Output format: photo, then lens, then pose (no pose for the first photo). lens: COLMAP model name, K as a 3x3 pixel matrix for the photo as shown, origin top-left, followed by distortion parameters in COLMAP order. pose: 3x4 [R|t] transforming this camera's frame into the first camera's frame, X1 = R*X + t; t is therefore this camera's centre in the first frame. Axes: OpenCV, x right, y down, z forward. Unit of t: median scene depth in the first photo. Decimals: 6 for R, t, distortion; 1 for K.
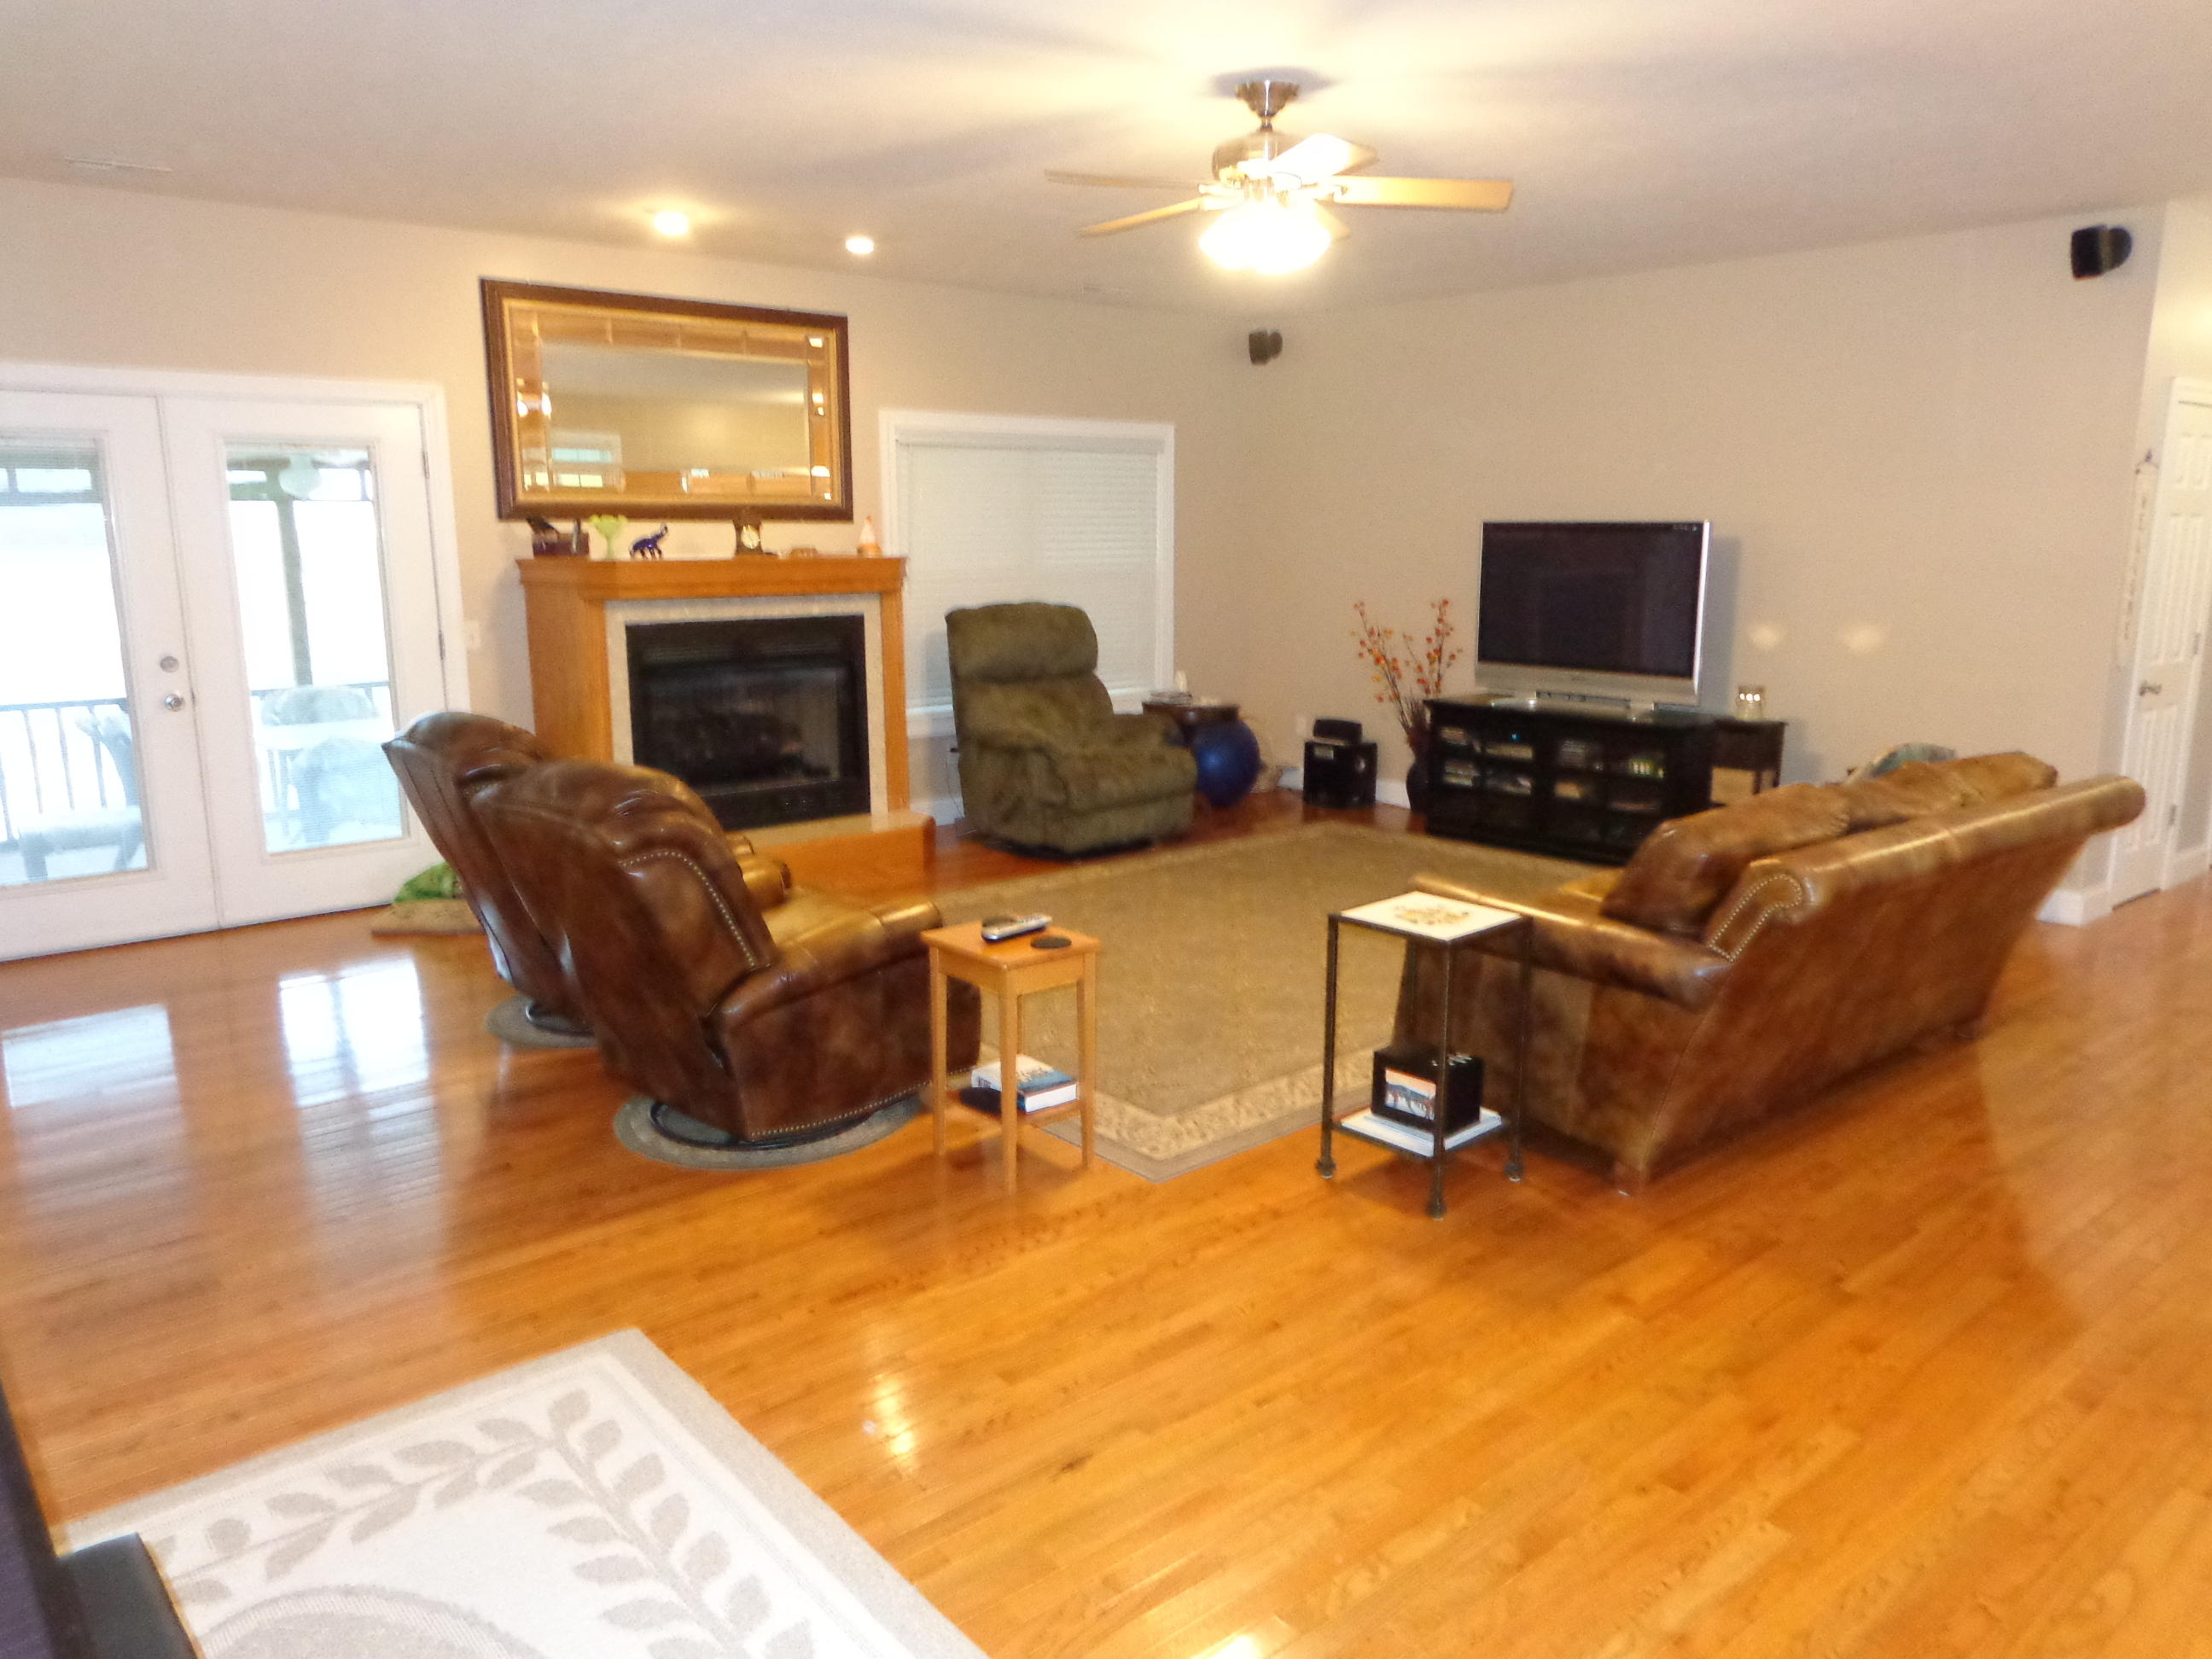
lens RADIAL K [[1552.8, 0, 1108.8], [0, 1552.8, 837.5], [0, 0, 1]] dist [0.014397, 0.005457]
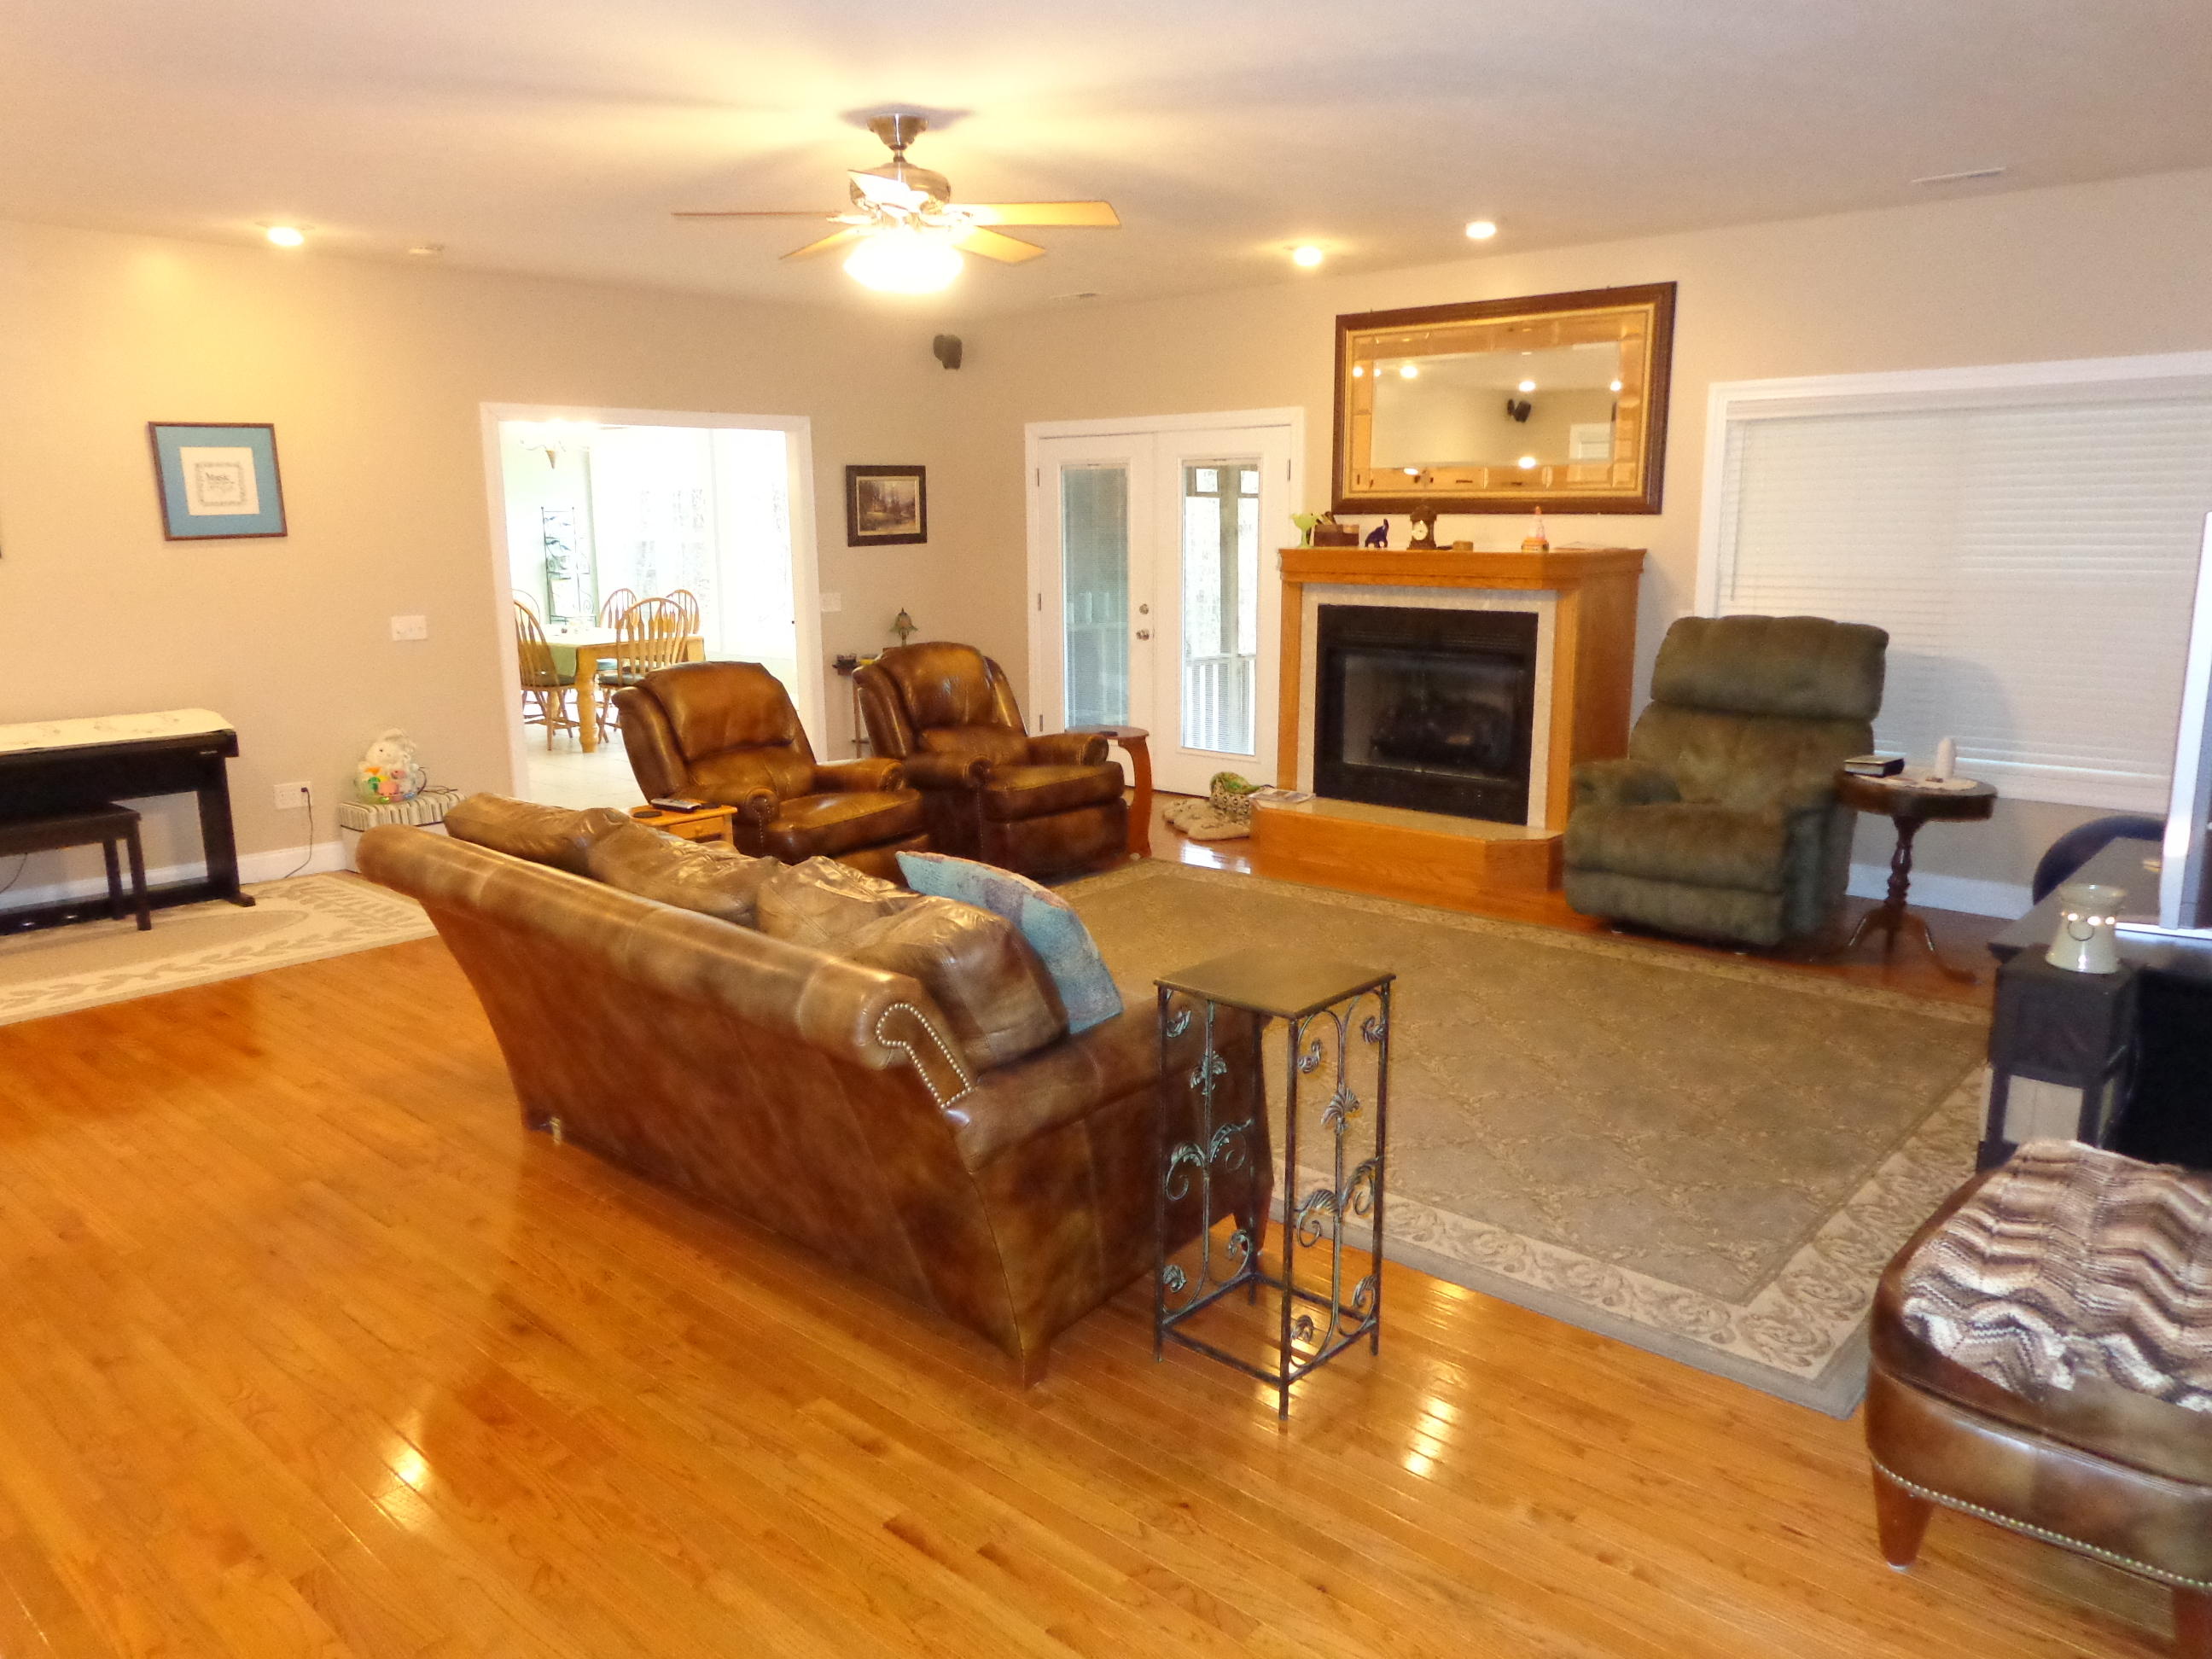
lens RADIAL K [[1552.8, 0, 1109.7], [0, 1552.8, 826.7], [0, 0, 1]] dist [0.014397, 0.005457]
pose [[0.143922, 0.197240, -0.969733, 0.791205], [-0.194256, 0.966501, 0.167753, -0.135177], [0.970336, 0.164233, 0.177416, 0.643797]]
